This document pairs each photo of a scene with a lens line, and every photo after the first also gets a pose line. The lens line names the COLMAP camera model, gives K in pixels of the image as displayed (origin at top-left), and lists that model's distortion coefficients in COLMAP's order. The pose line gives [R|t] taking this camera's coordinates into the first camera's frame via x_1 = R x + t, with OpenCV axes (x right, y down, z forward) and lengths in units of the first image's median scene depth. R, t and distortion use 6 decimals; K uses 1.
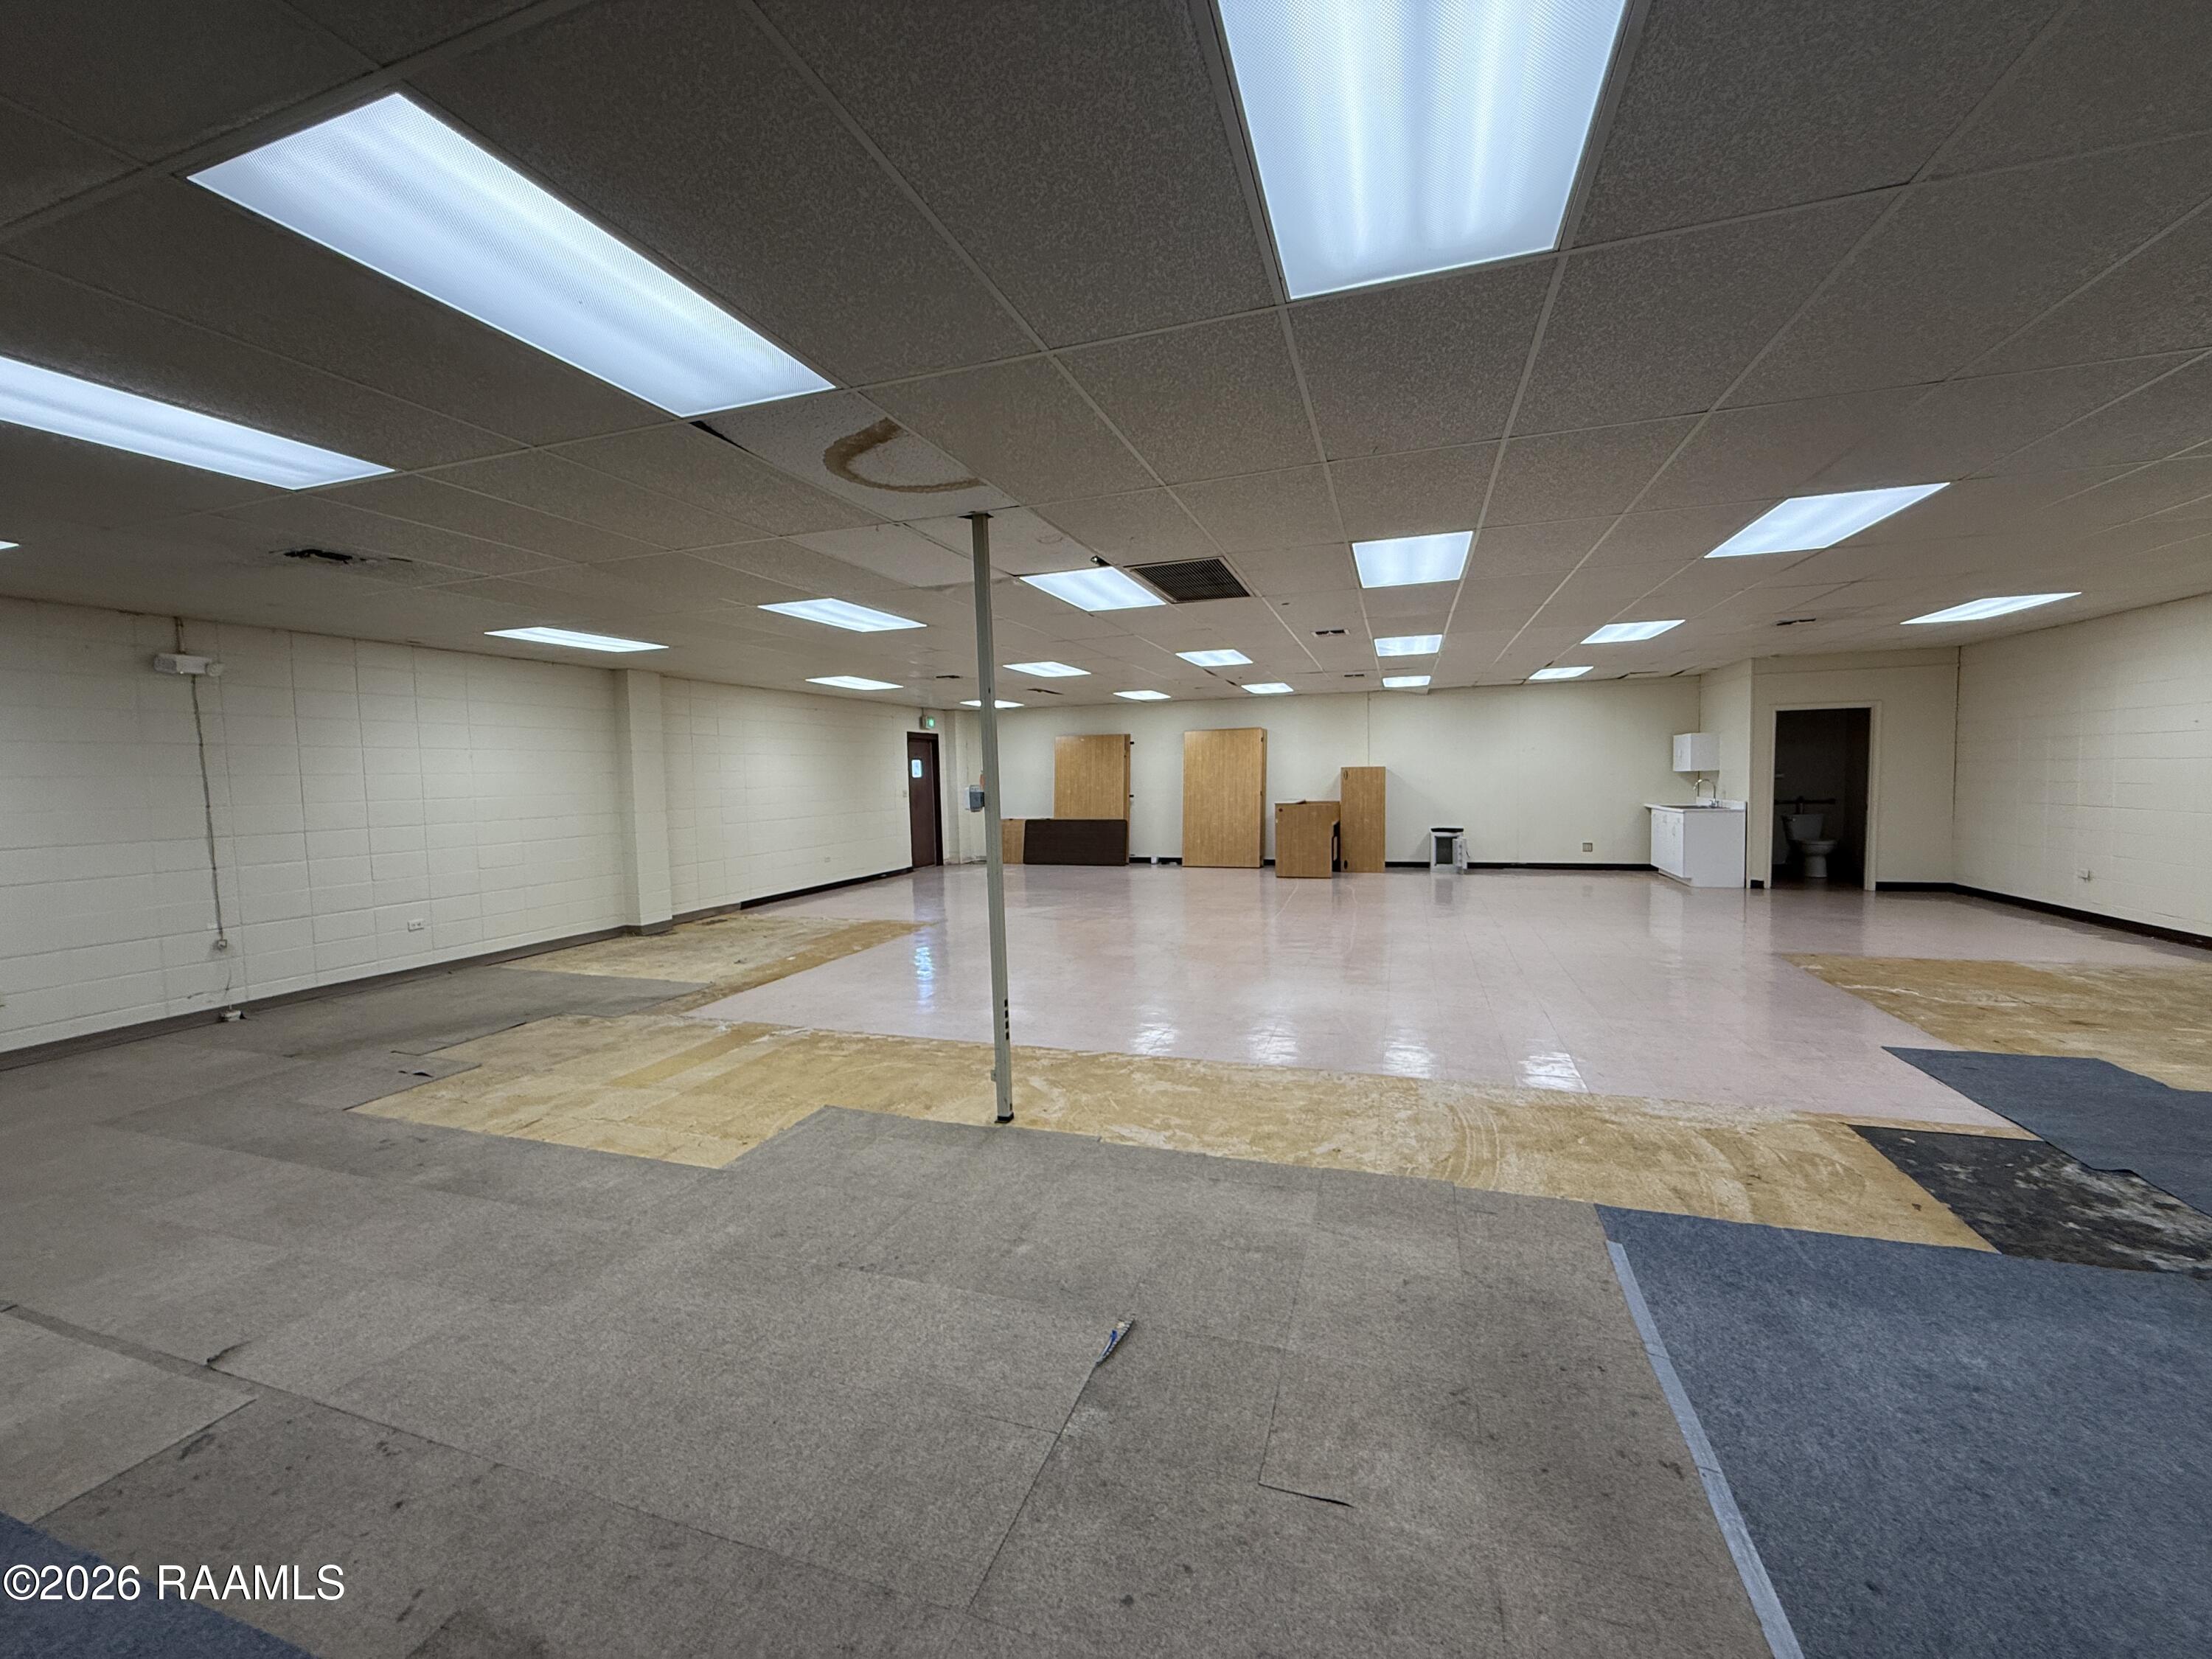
lens RADIAL K [[881.8, 0, 1104.1], [0, 881.8, 824.2], [0, 0, 1]] dist [0.000087, 0.000276]
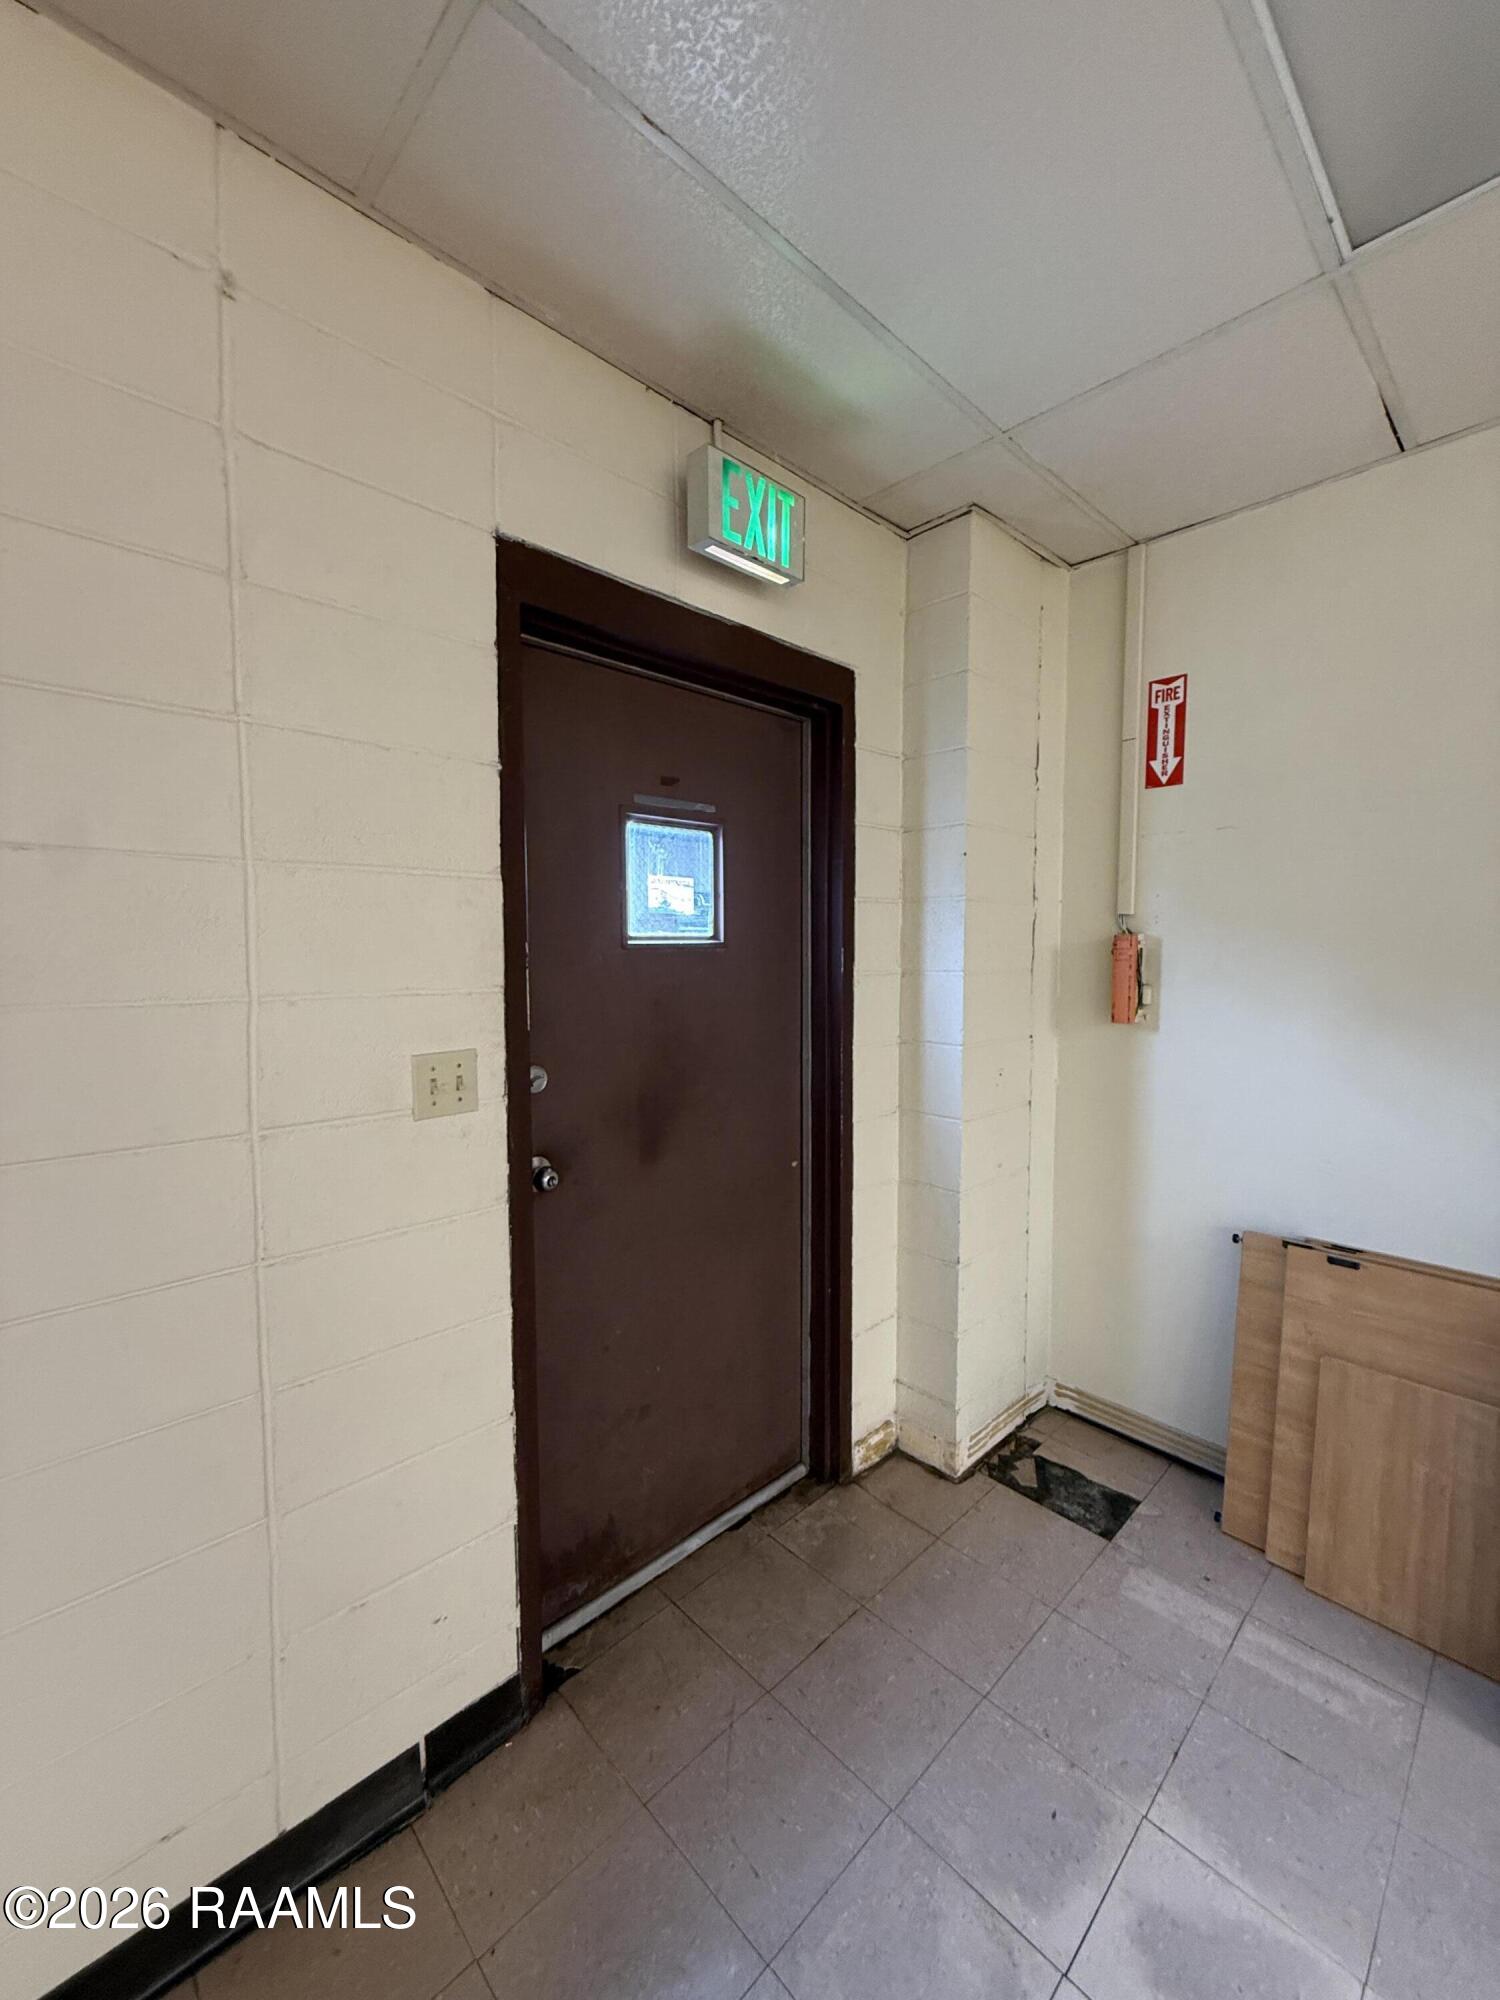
lens RADIAL K [[797.3, 0, 750.5], [0, 797.3, 997.5], [0, 0, 1]] dist [0.000087, 0.000276]
pose [[0.883348, 0.049644, -0.466081, -0.139687], [-0.049820, 0.998687, 0.011951, -0.047098], [0.466062, 0.012663, 0.884661, 0.900215]]
